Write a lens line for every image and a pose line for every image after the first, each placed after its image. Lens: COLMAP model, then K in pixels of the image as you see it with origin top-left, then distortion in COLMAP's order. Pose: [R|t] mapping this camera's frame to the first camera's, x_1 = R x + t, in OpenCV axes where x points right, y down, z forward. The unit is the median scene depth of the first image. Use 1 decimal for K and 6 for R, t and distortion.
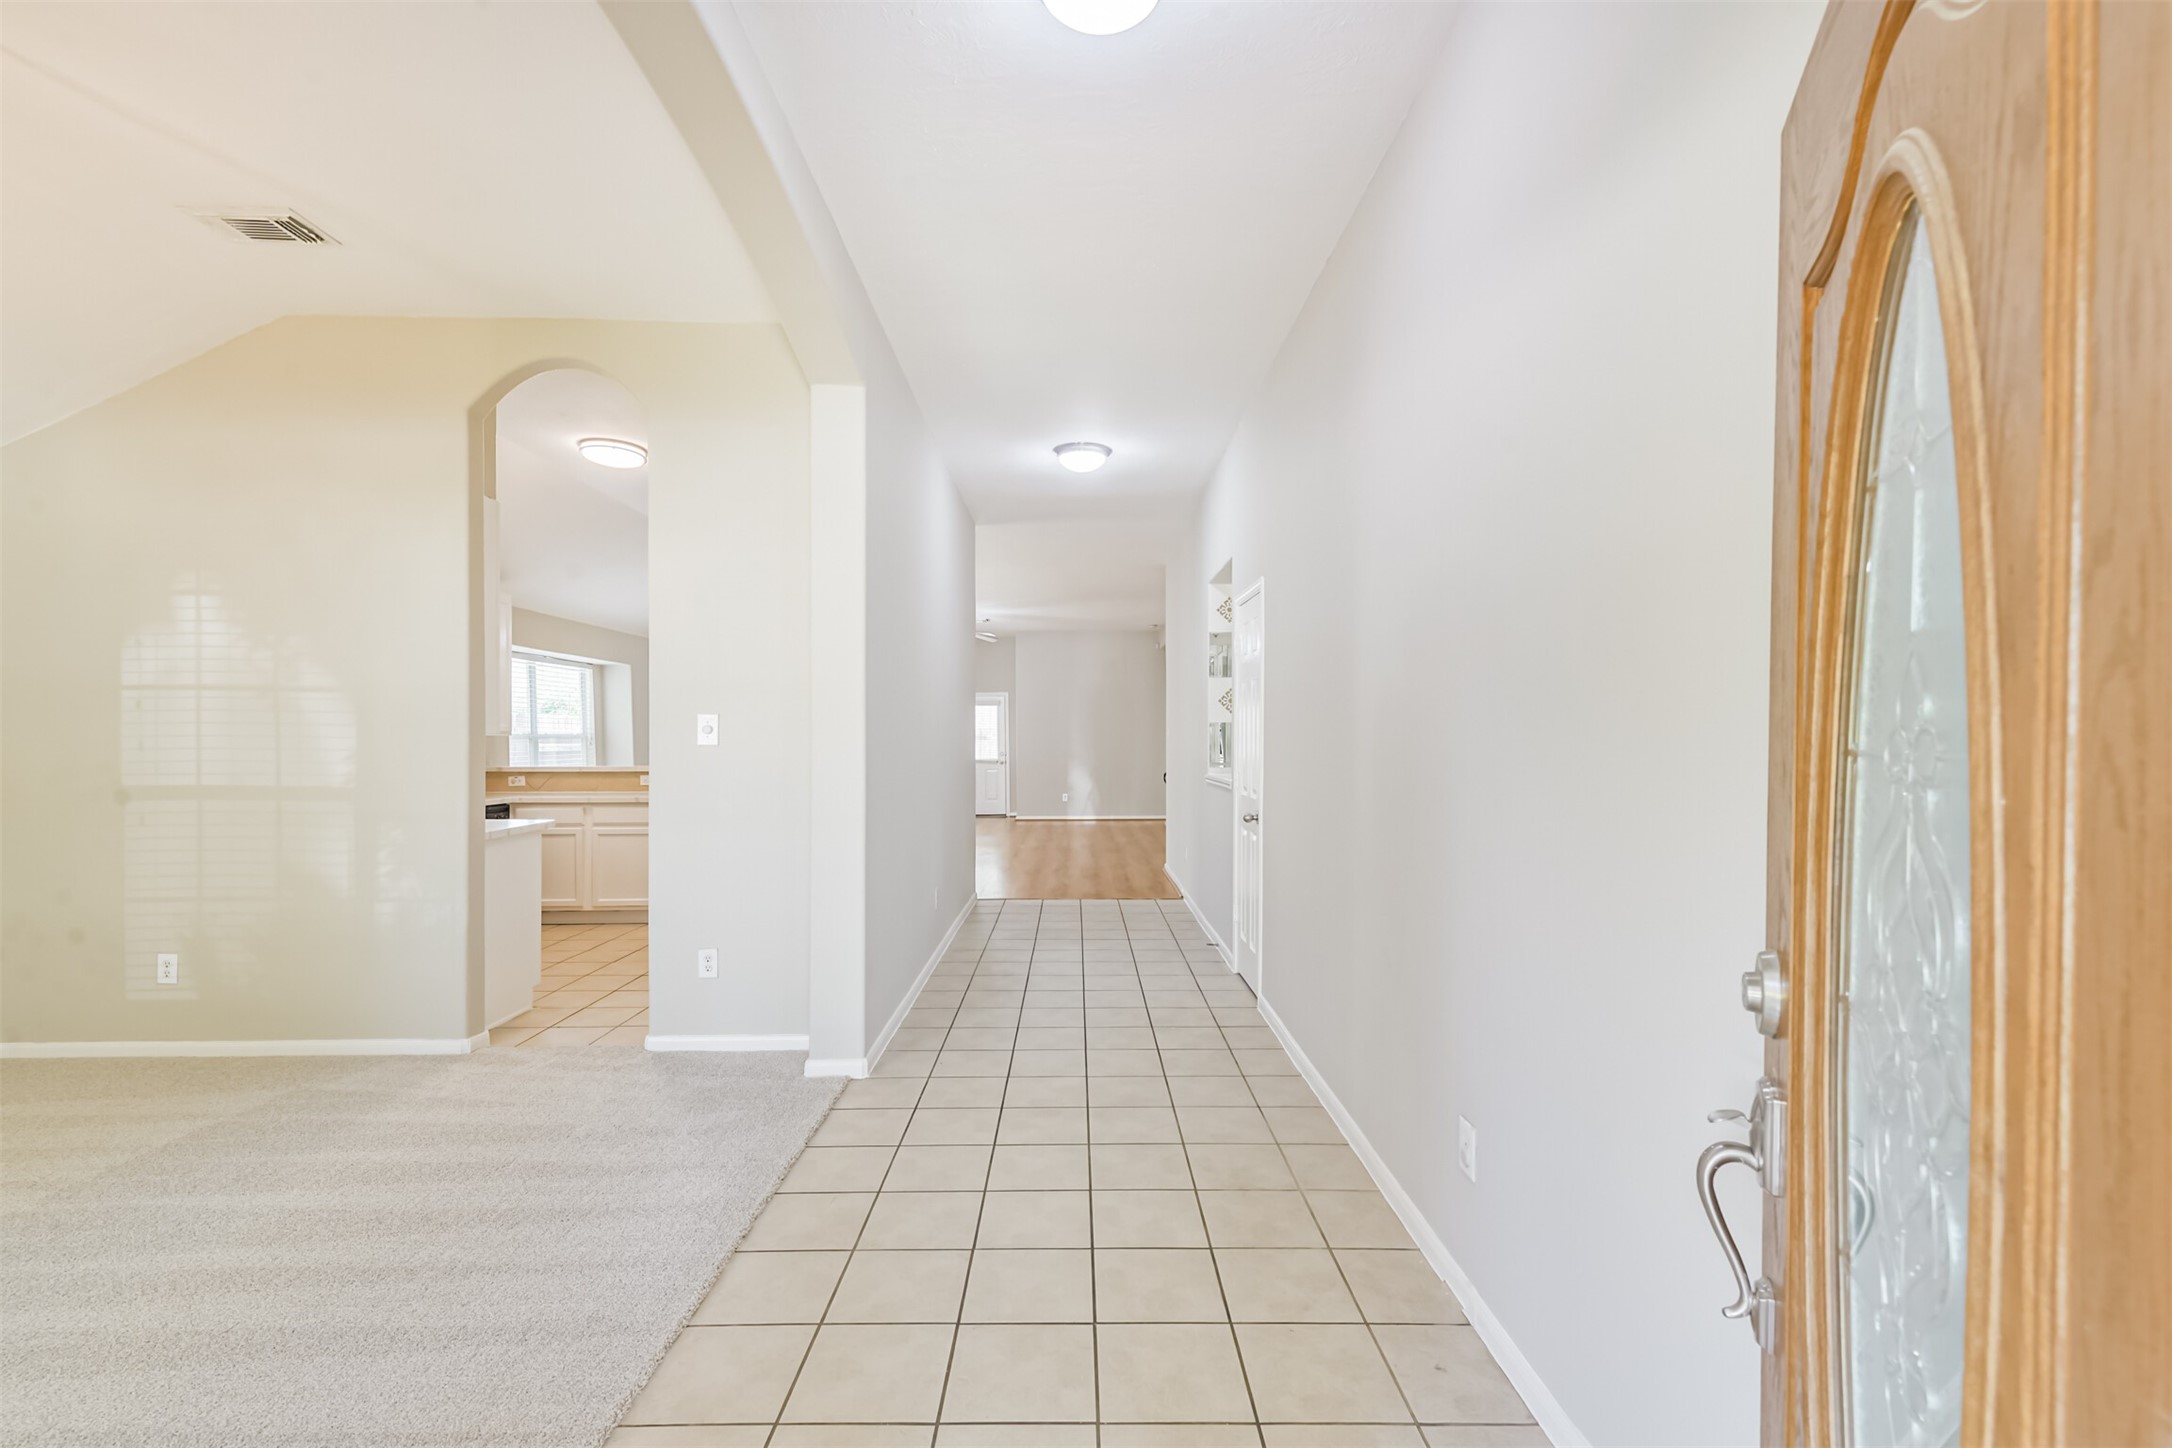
lens RADIAL K [[928.9, 0, 1090.0], [0, 928.9, 745.9], [0, 0, 1]] dist [0.024813, -0.006013]
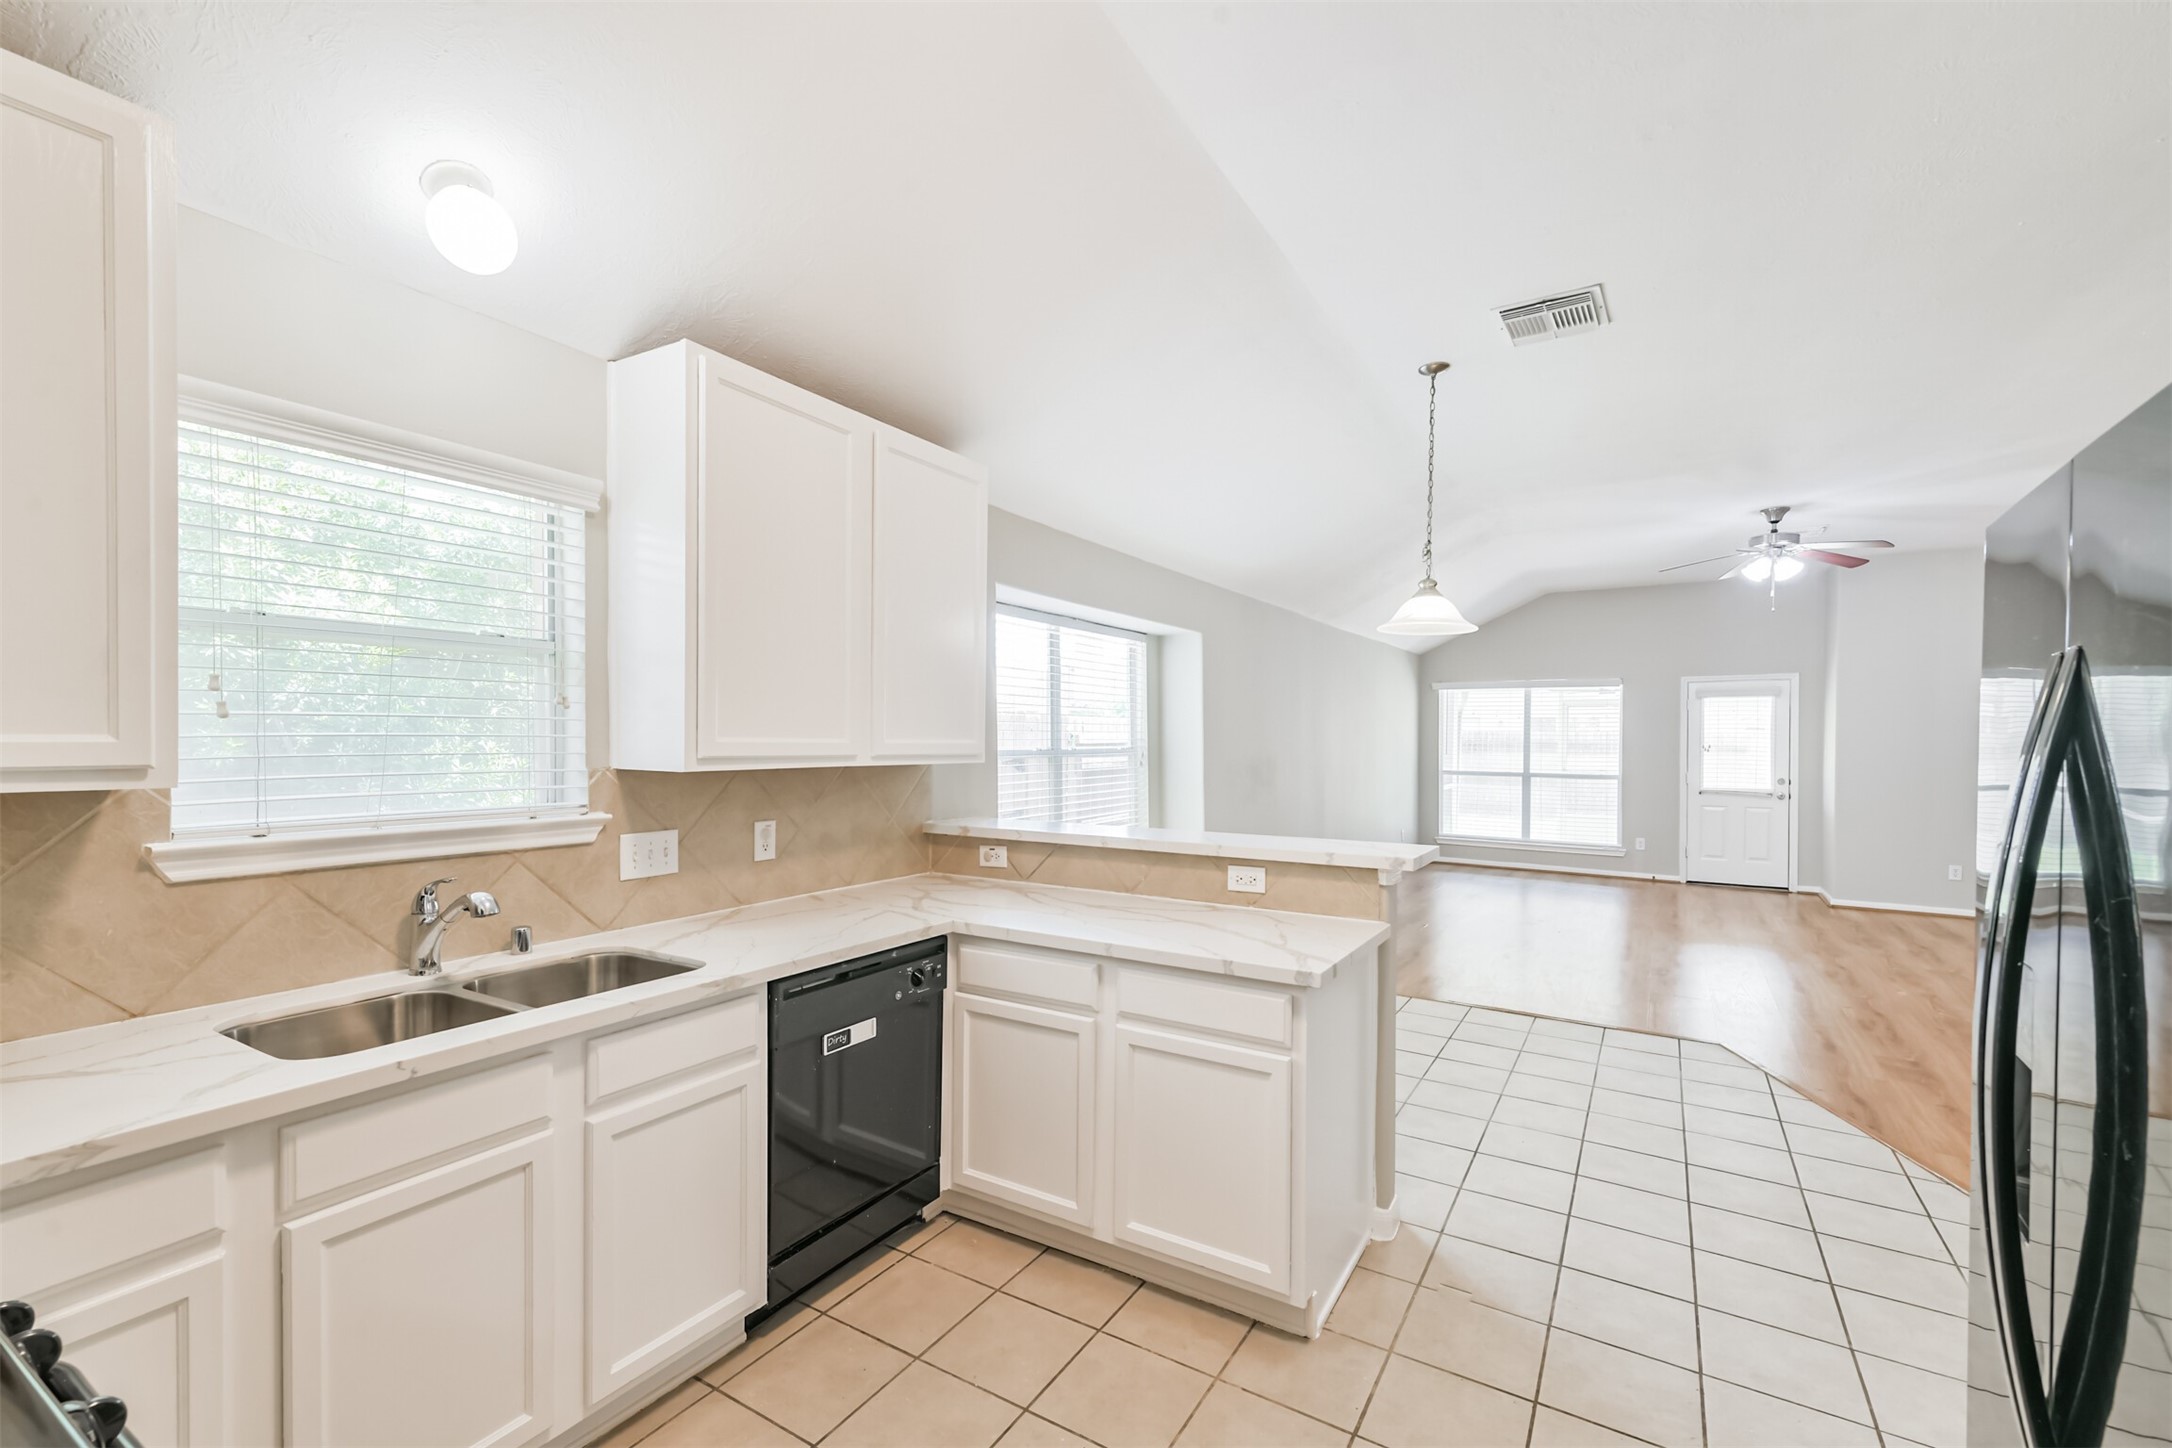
lens RADIAL K [[928.9, 0, 1094.8], [0, 928.9, 744.2], [0, 0, 1]] dist [0.024813, -0.006013]
pose [[0.846495, 0.015993, -0.532157, -0.296121], [-0.015668, 0.999864, 0.005126, -0.022000], [0.532167, 0.003998, 0.846630, 0.586538]]
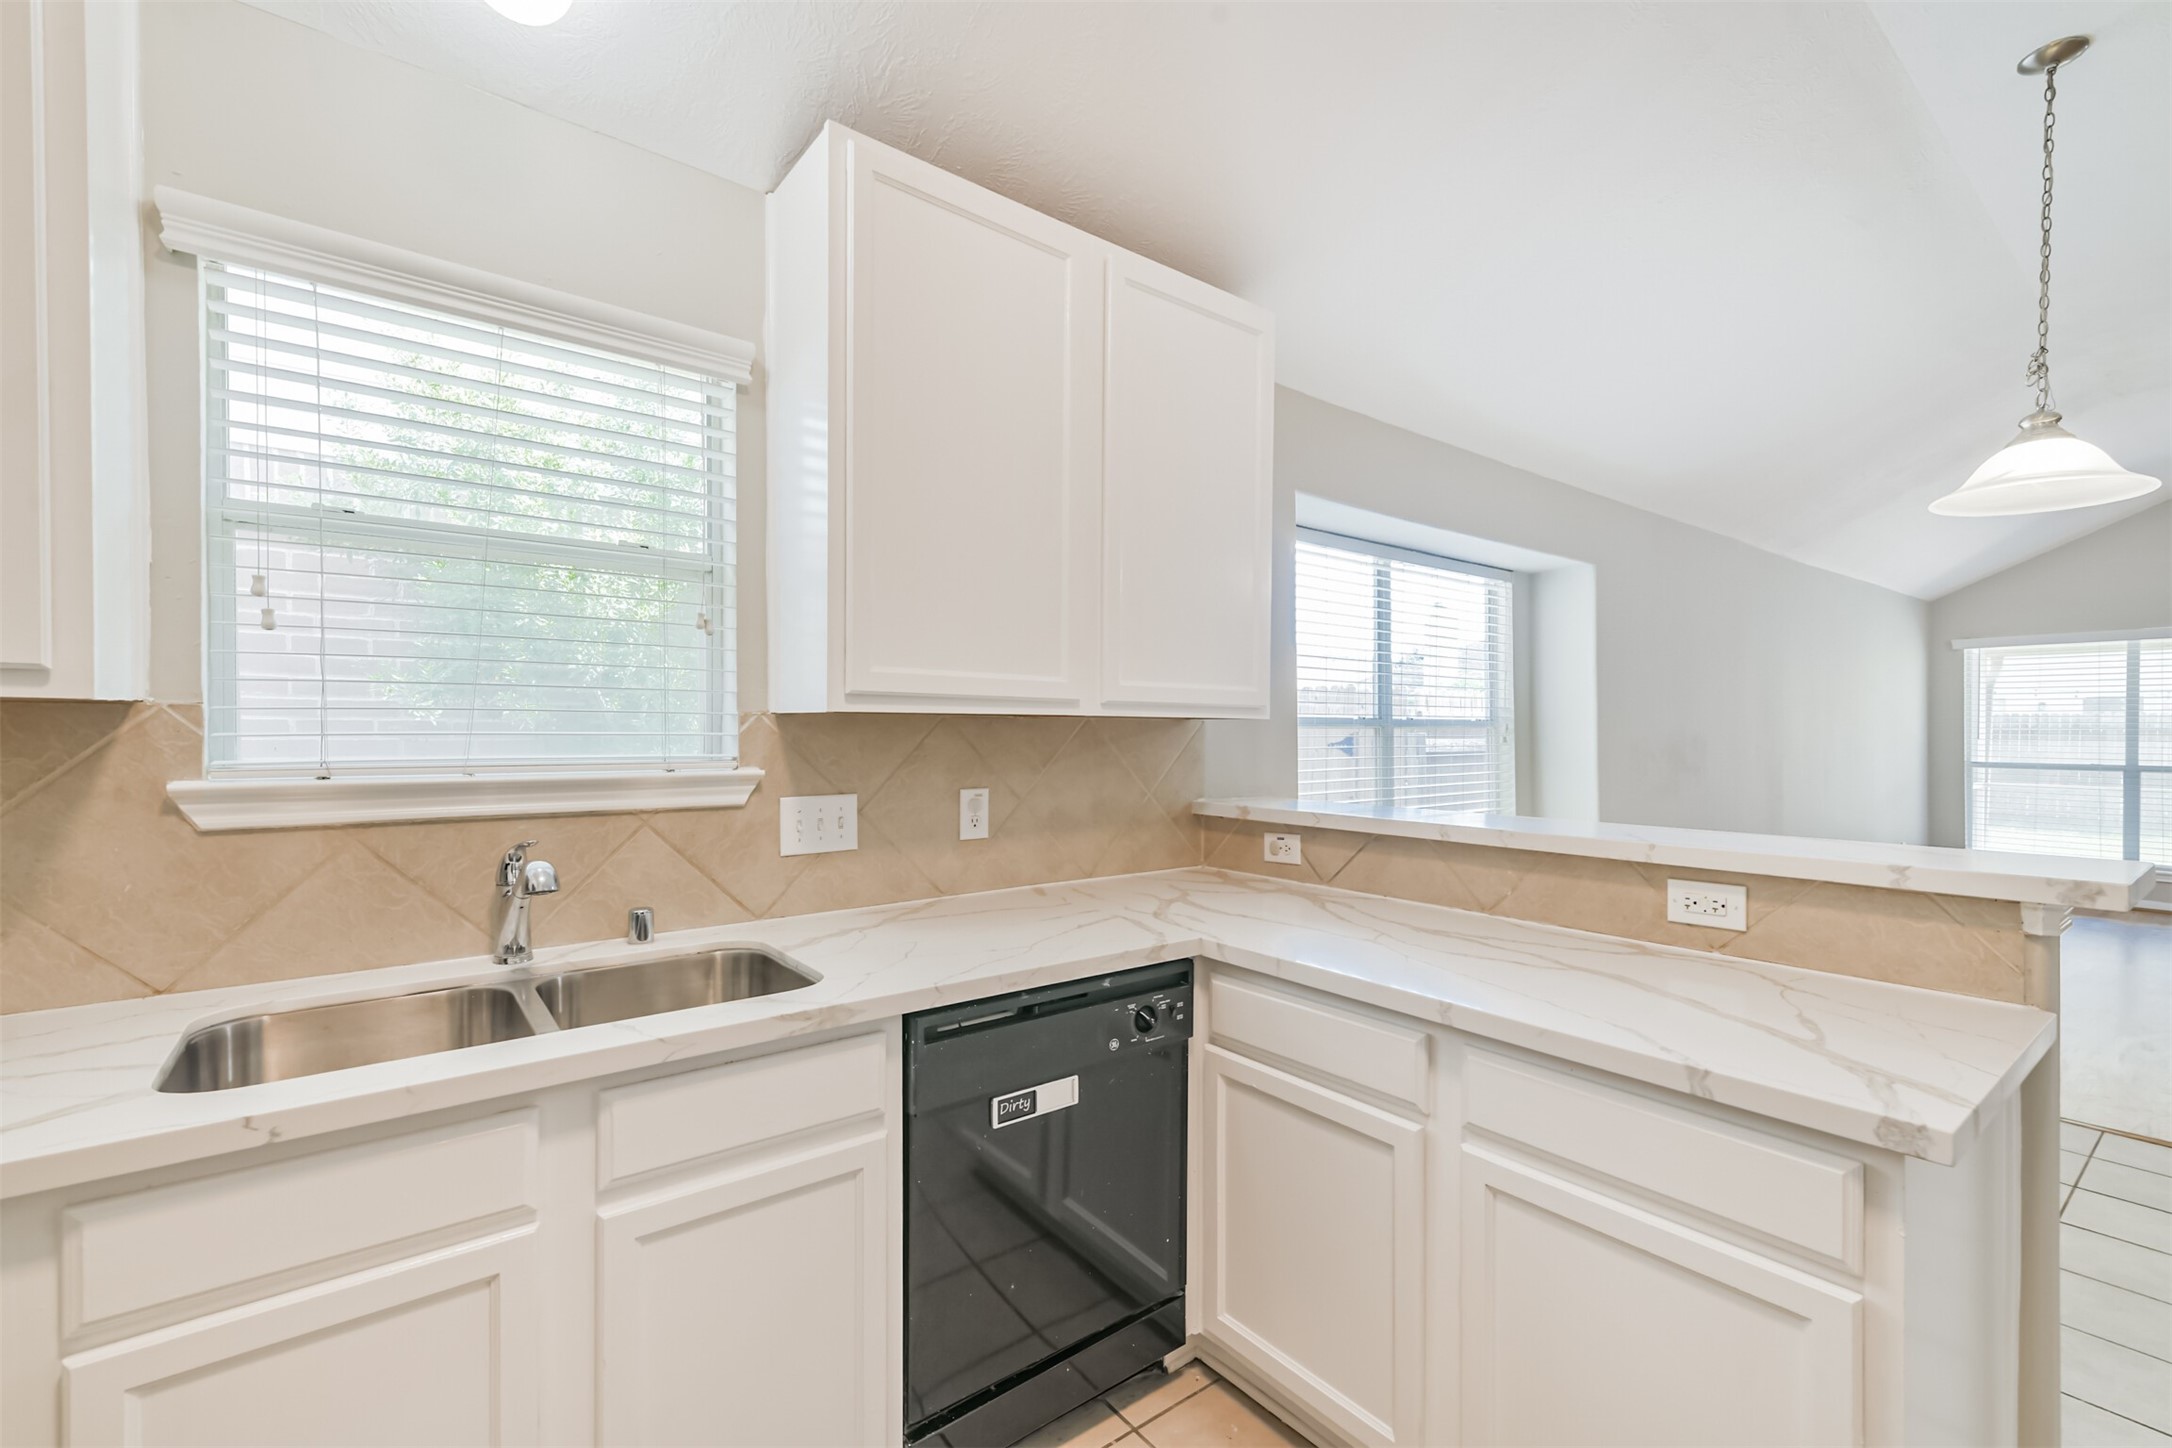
lens RADIAL K [[928.9, 0, 1093.5], [0, 928.9, 734.6], [0, 0, 1]] dist [0.024813, -0.006013]
pose [[0.601369, 0.011270, -0.798892, -0.355034], [-0.012848, 0.999908, 0.004434, -0.005314], [0.798868, 0.007597, 0.601458, 0.691032]]
